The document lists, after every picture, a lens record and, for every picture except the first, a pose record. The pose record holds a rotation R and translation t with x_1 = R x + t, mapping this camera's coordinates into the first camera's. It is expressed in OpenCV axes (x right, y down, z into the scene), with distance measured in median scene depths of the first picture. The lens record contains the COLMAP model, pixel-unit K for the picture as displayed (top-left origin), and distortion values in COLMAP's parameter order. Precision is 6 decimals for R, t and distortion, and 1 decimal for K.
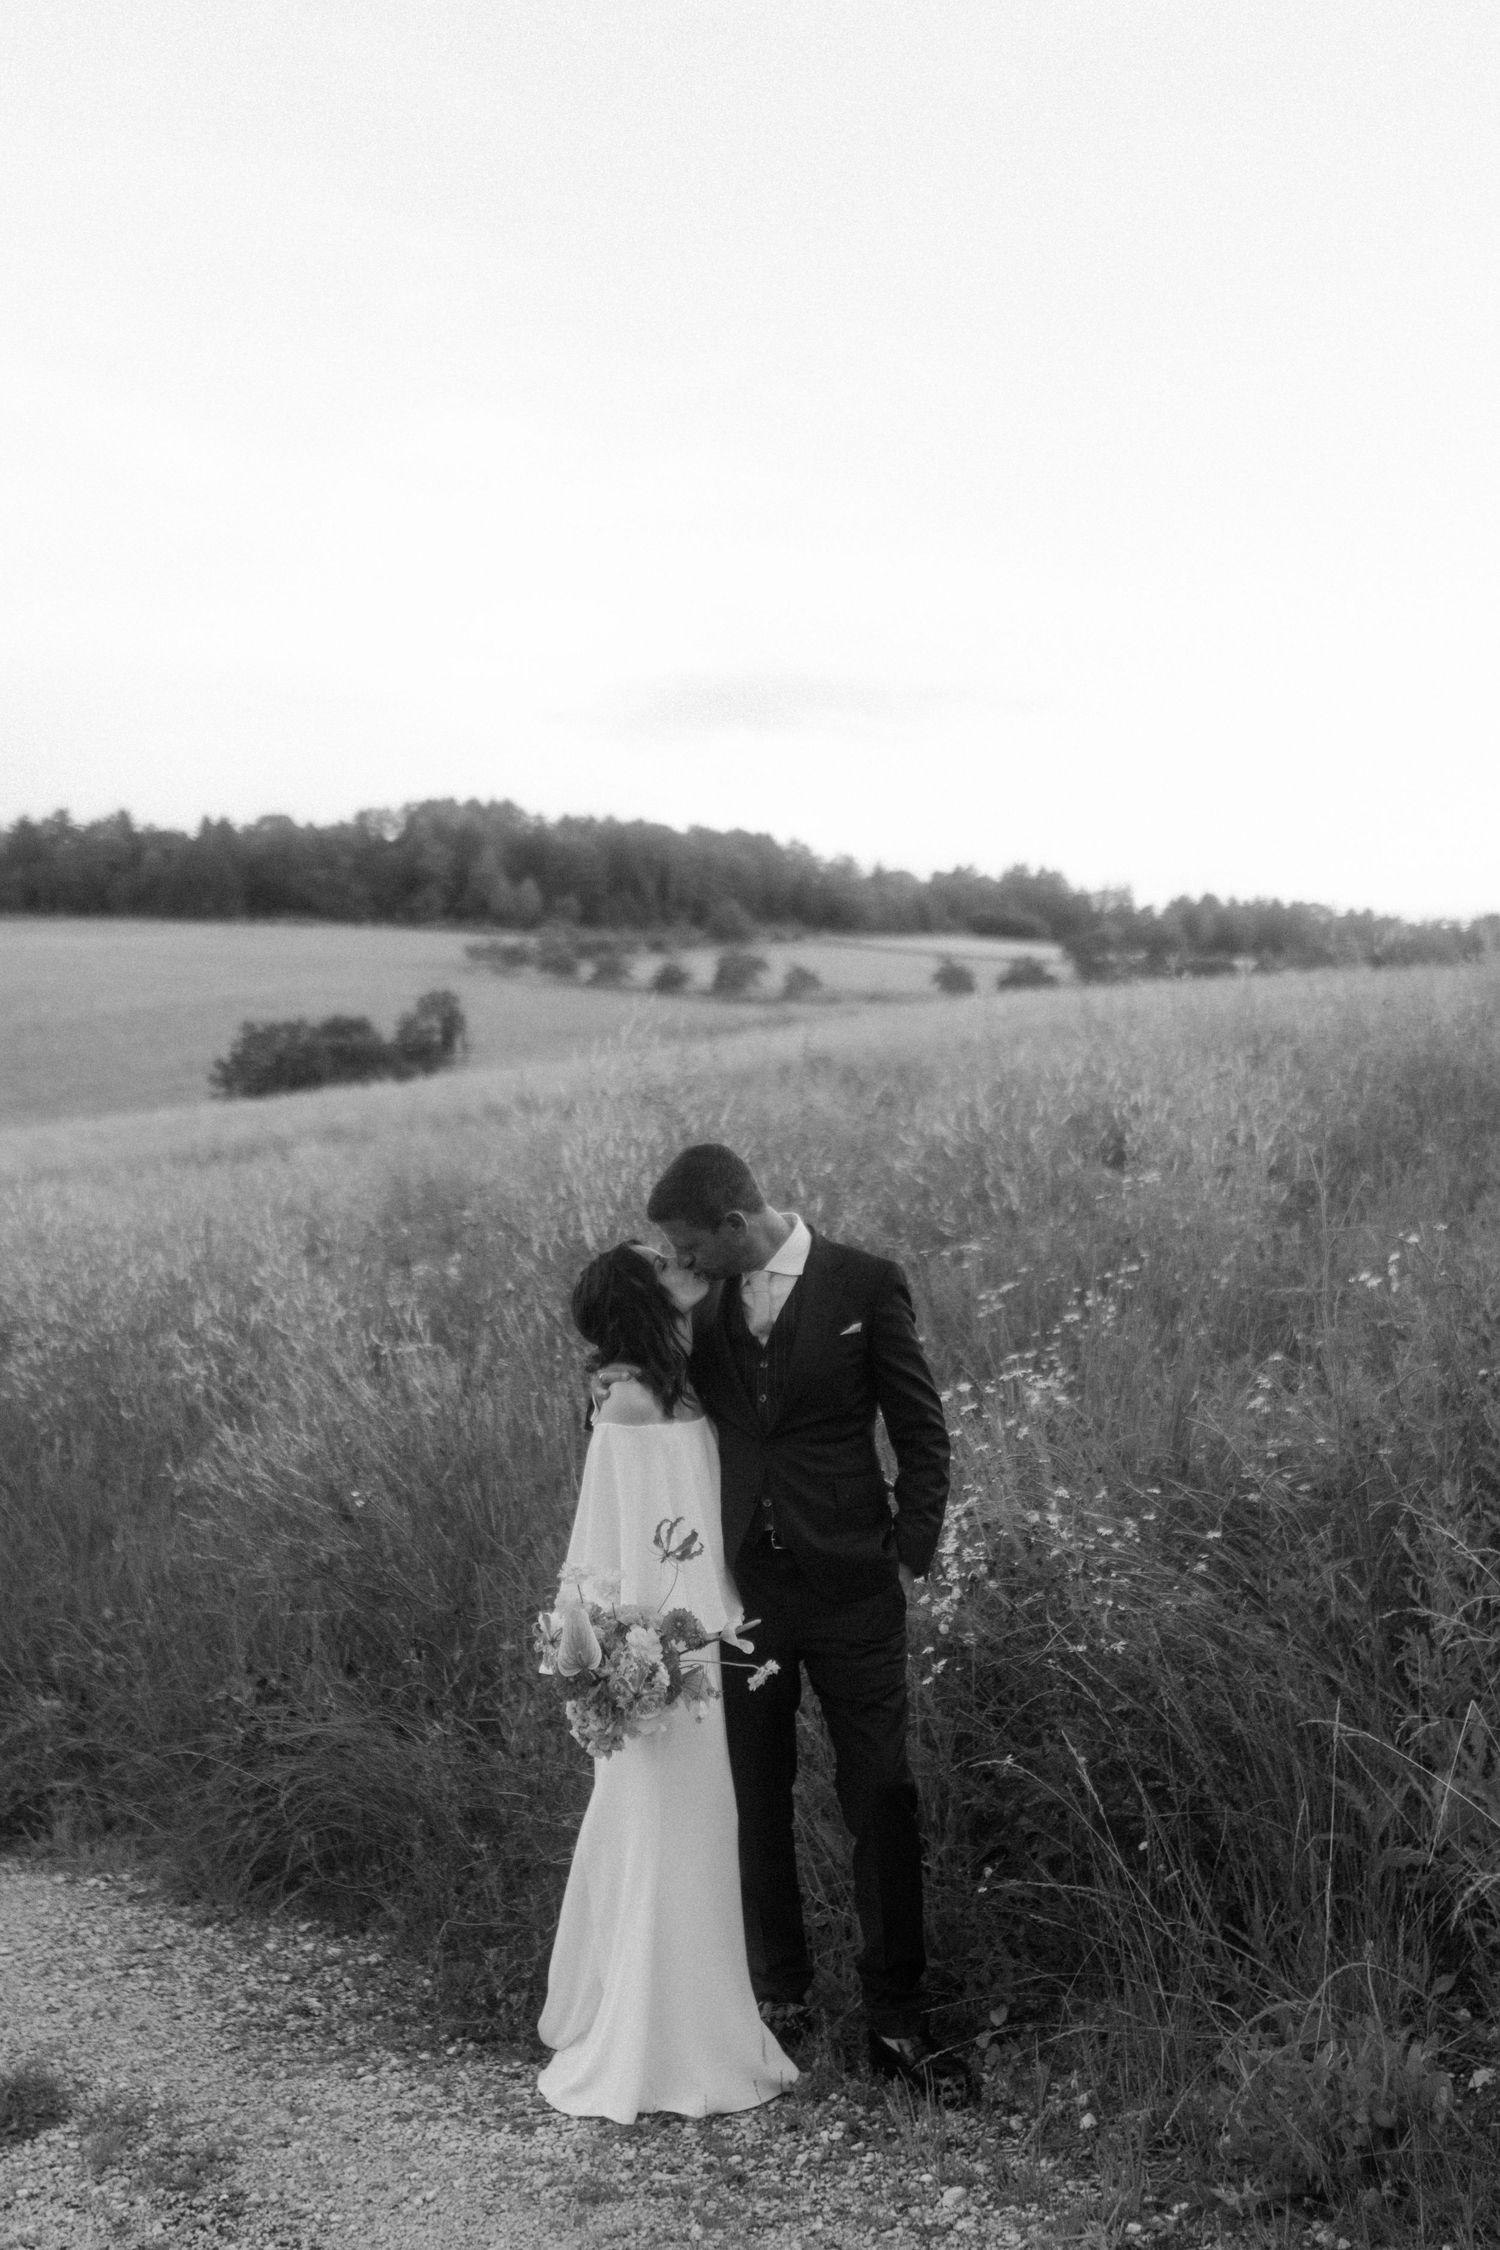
lens RADIAL K [[2451.9, 0, 733.2], [0, 2451.9, 1131.6], [0, 0, 1]] dist [-0.024199, 0.014894]
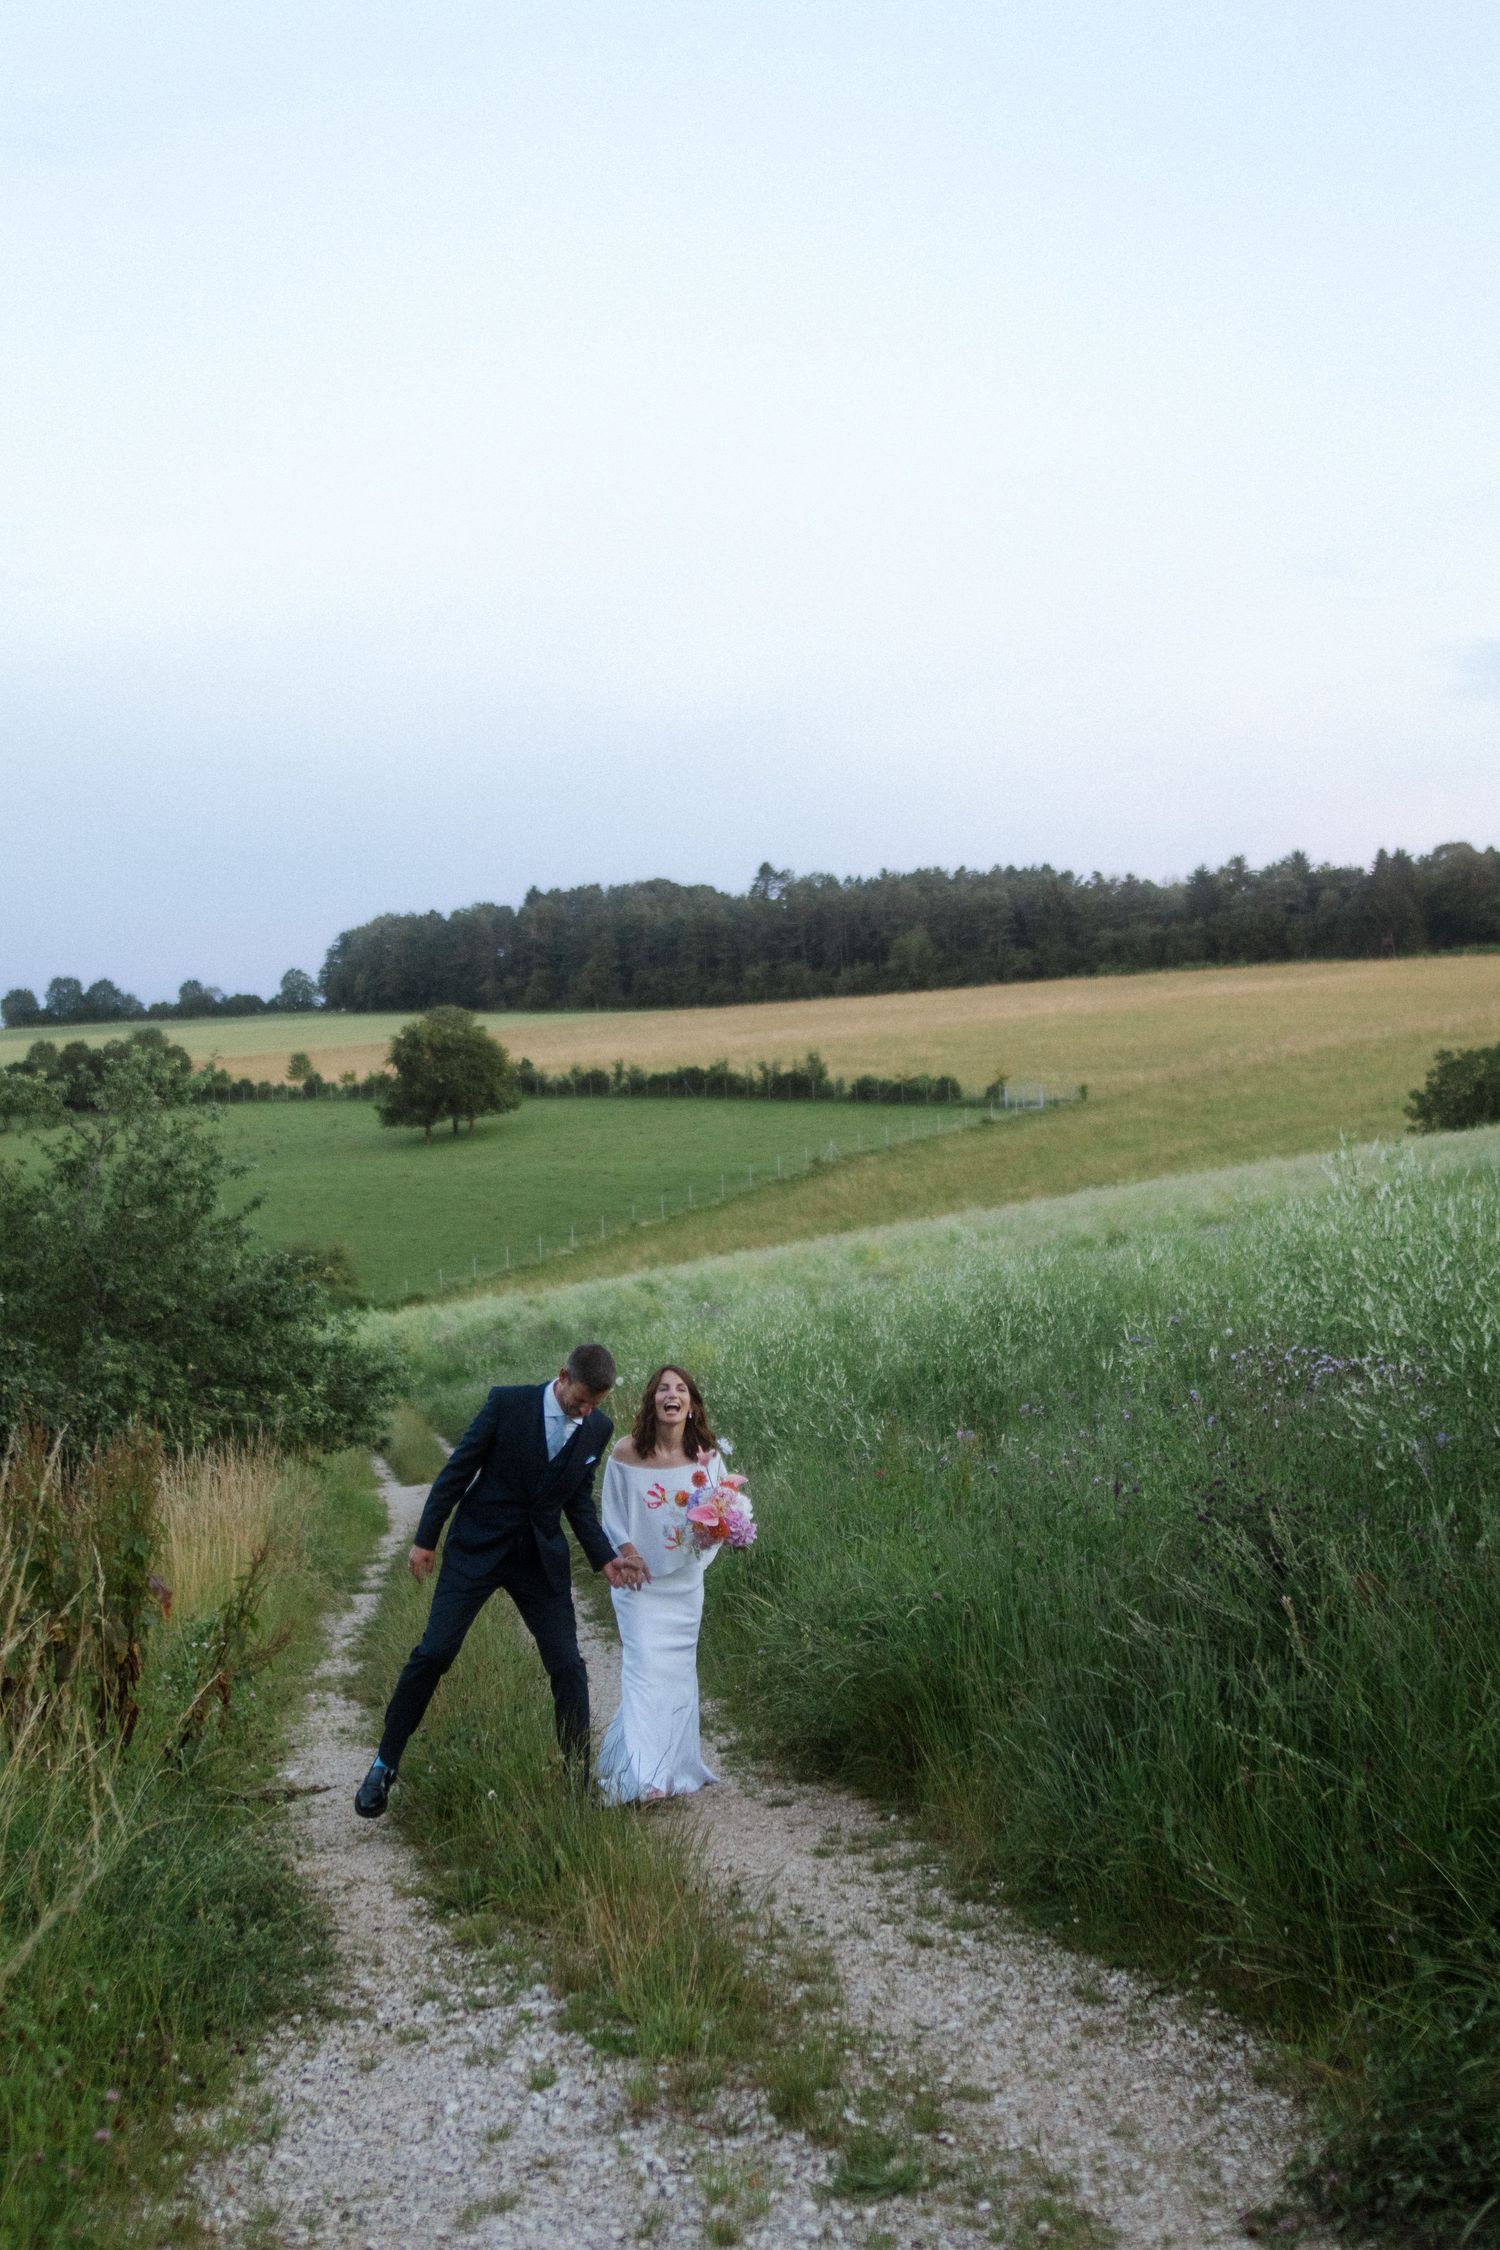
lens RADIAL K [[2440.8, 0, 718.4], [0, 2440.8, 1099.3], [0, 0, 1]] dist [-0.000566, -0.021311]
pose [[0.885310, -0.053111, -0.461959, -0.215041], [0.038841, 0.998430, -0.040353, 0.053656], [0.463377, 0.017782, 0.885983, 0.482086]]
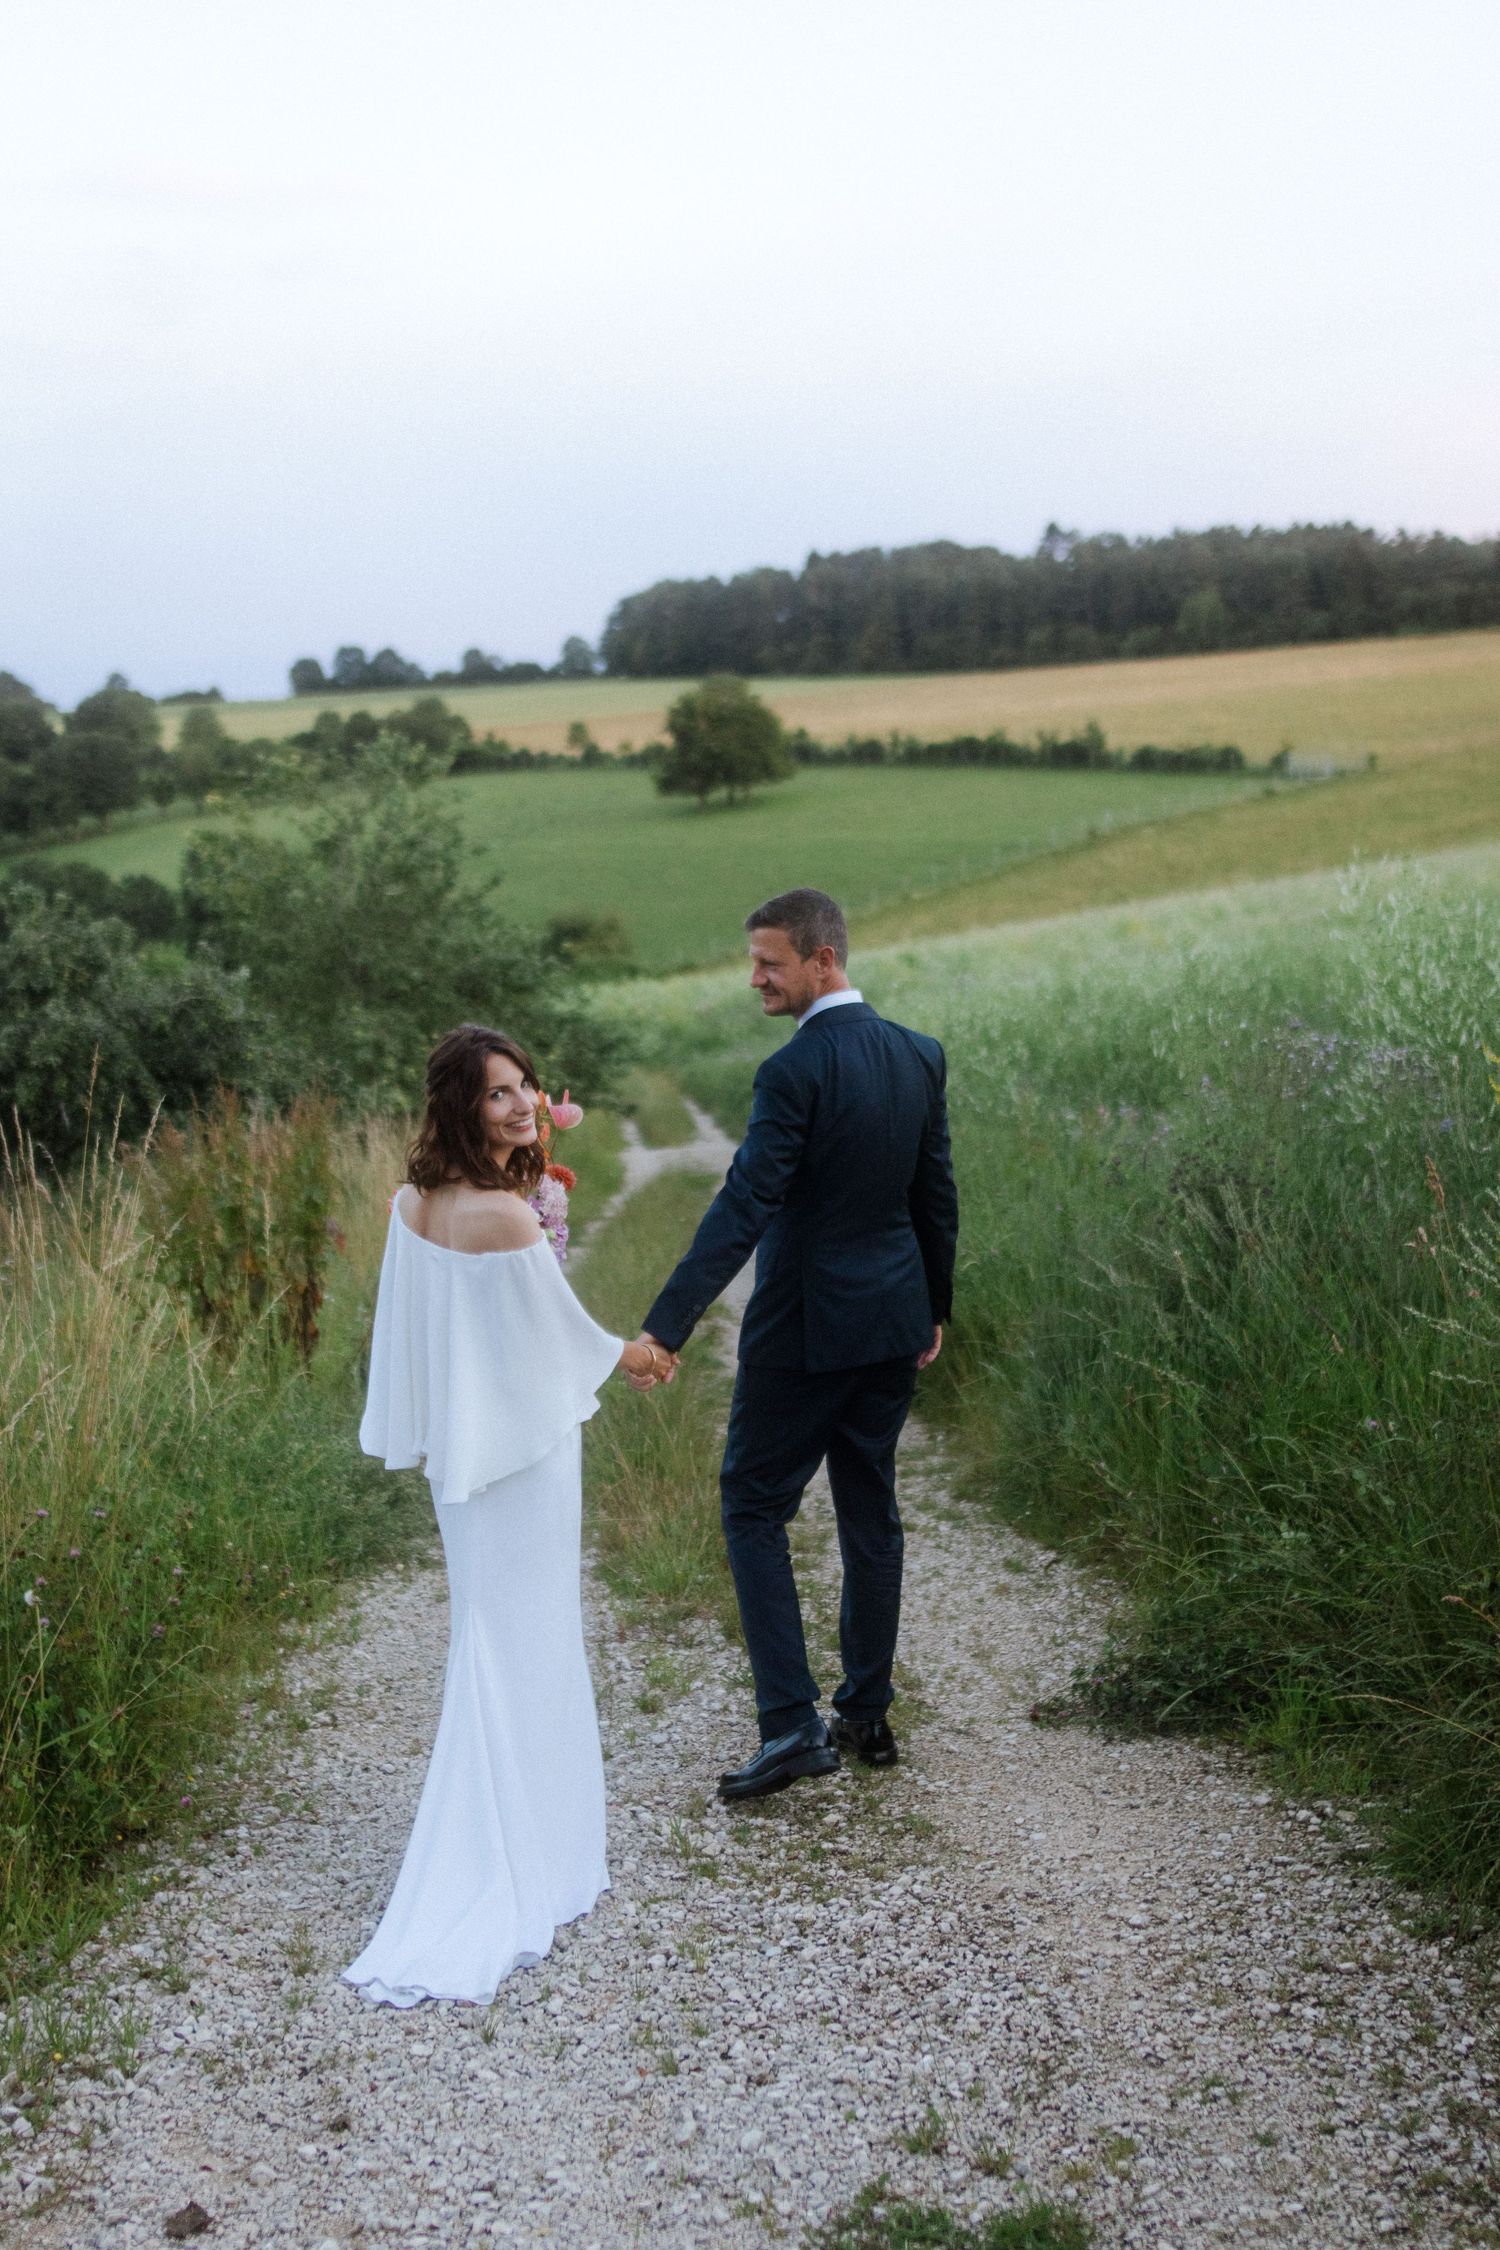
lens RADIAL K [[2440.8, 0, 718.4], [0, 2440.8, 1099.3], [0, 0, 1]] dist [-0.000566, -0.021311]
pose [[0.826866, 0.023246, -0.561918, -0.011959], [0.033488, 0.995337, 0.090454, 0.035382], [0.561401, -0.093611, 0.822232, 0.375274]]
